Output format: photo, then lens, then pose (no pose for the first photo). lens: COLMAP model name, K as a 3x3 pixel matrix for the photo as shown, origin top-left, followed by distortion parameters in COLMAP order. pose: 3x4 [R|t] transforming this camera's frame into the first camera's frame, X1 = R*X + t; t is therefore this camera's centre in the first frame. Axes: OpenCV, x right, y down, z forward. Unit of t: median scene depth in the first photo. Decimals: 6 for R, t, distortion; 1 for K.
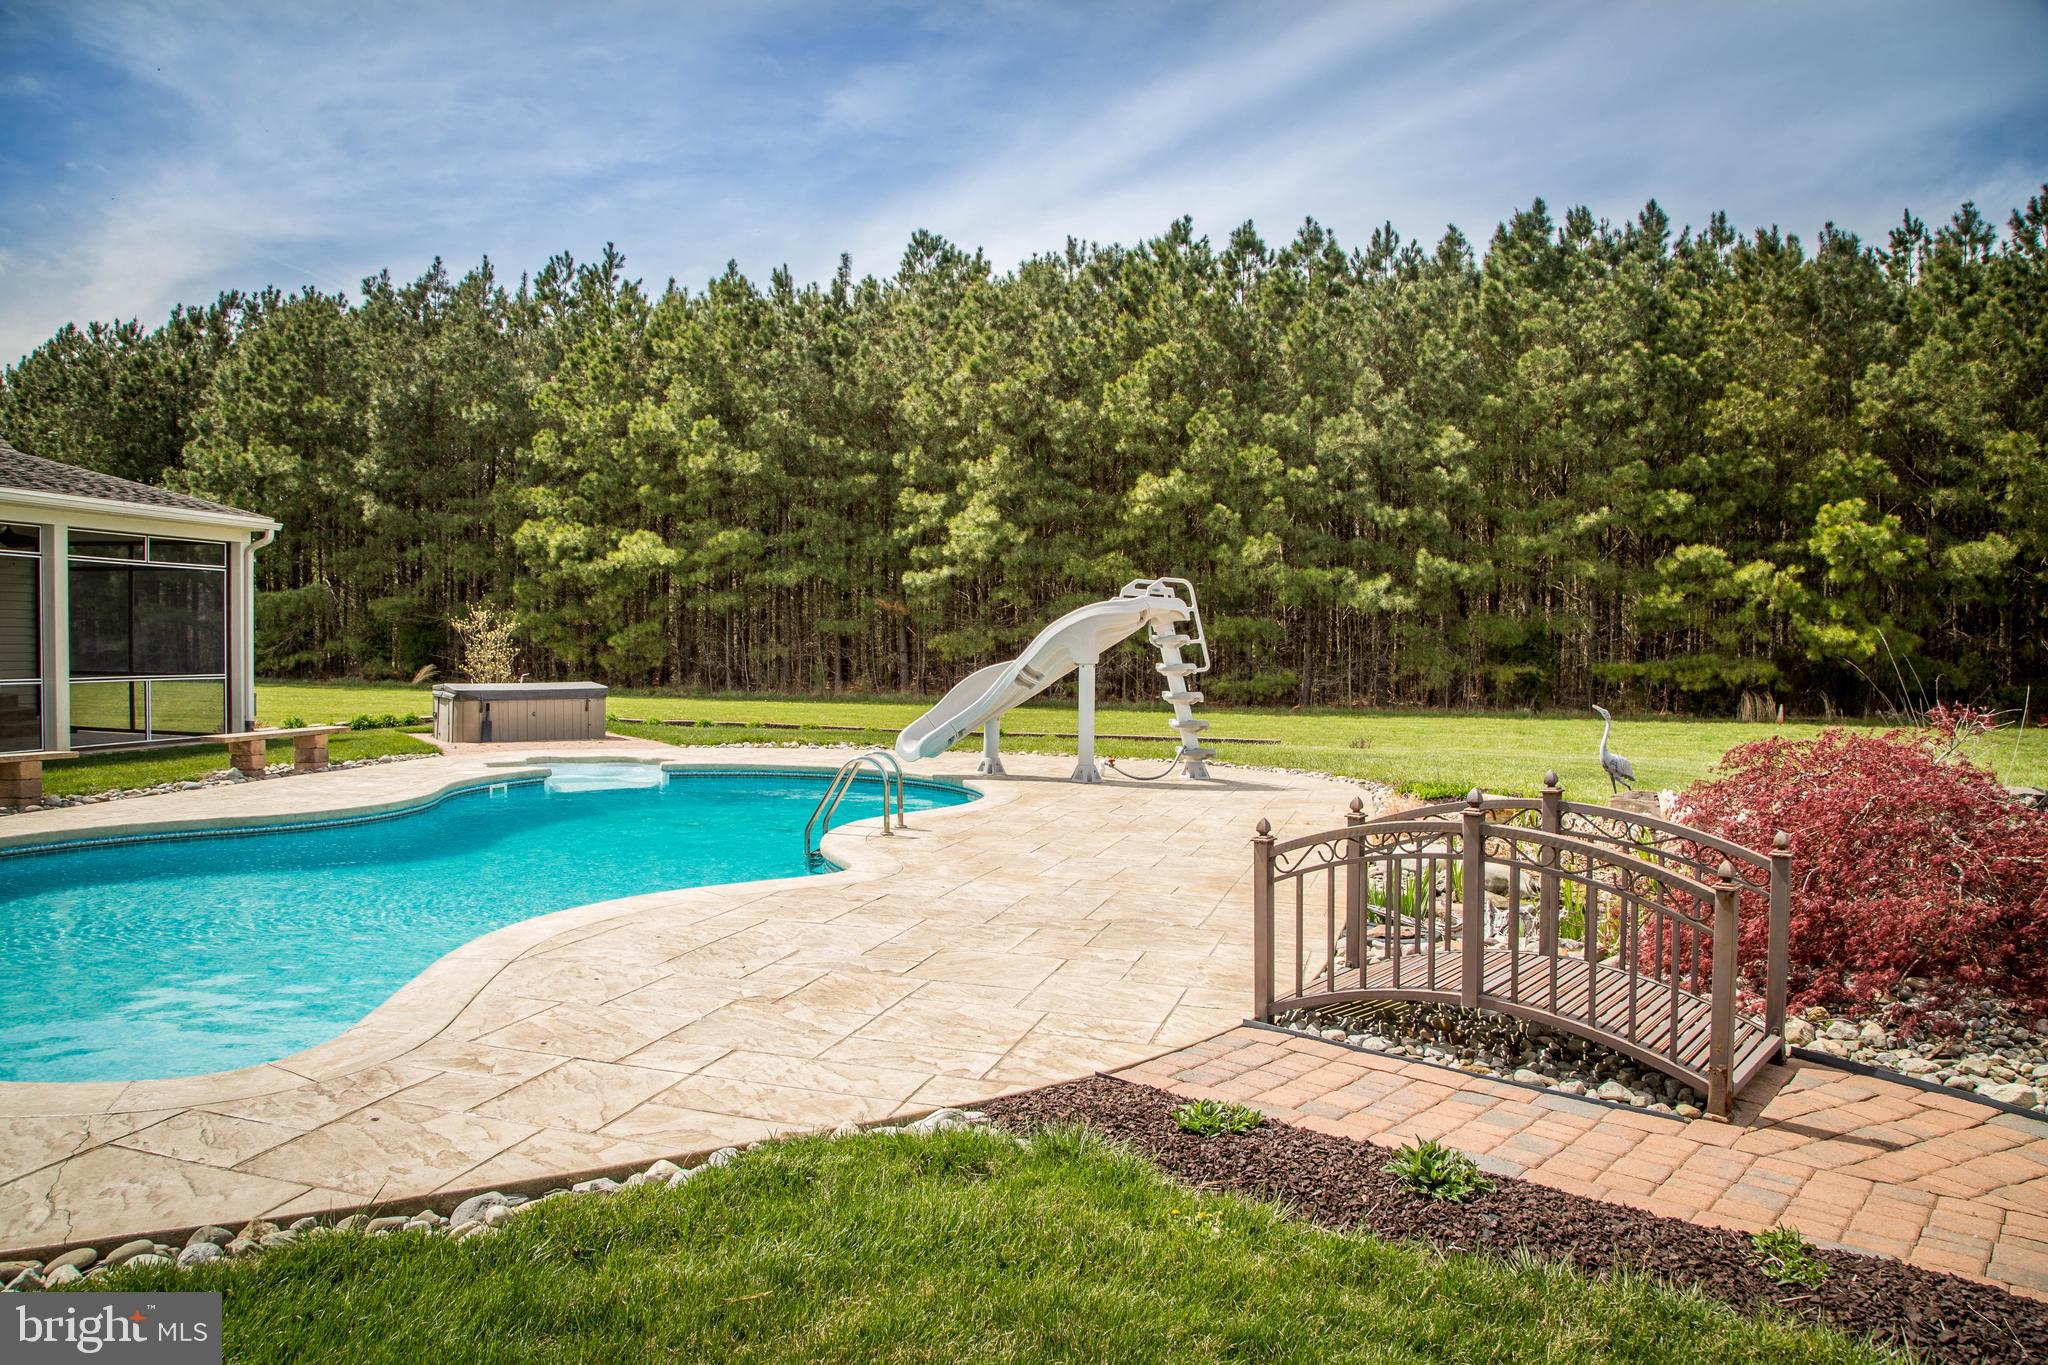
lens RADIAL K [[1468.1, 0, 998.9], [0, 1468.1, 682.6], [0, 0, 1]] dist [-0.155739, 0.108636]
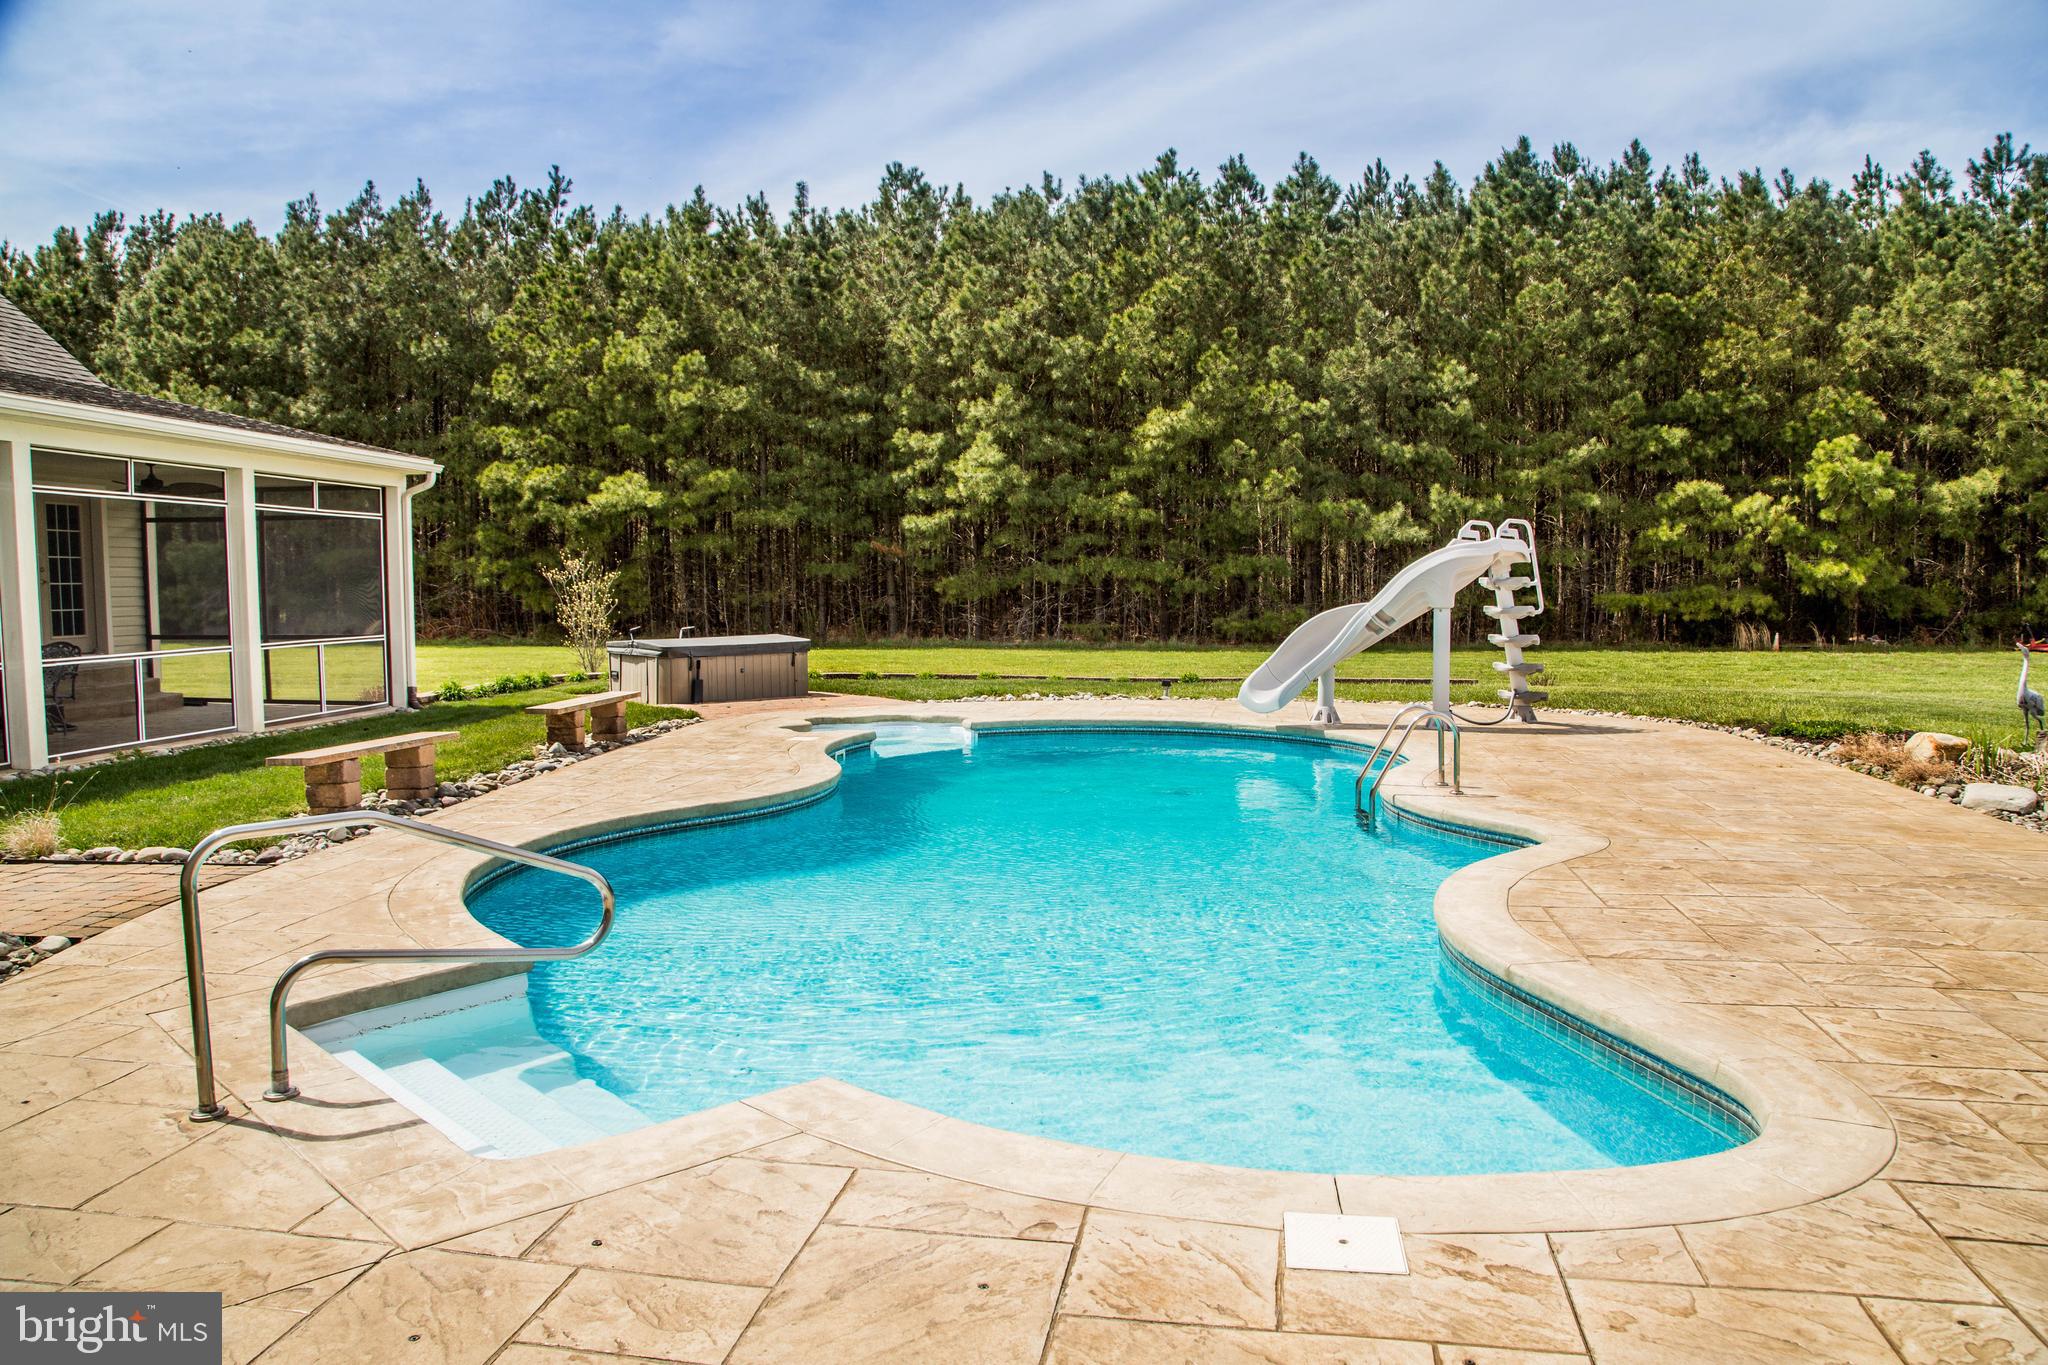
lens RADIAL K [[1468.1, 0, 998.9], [0, 1468.1, 682.6], [0, 0, 1]] dist [-0.155739, 0.108636]
pose [[0.993370, -0.023375, 0.112558, -0.118955], [0.018567, 0.998878, 0.043572, -0.003668], [-0.113450, -0.041193, 0.992689, 0.026034]]
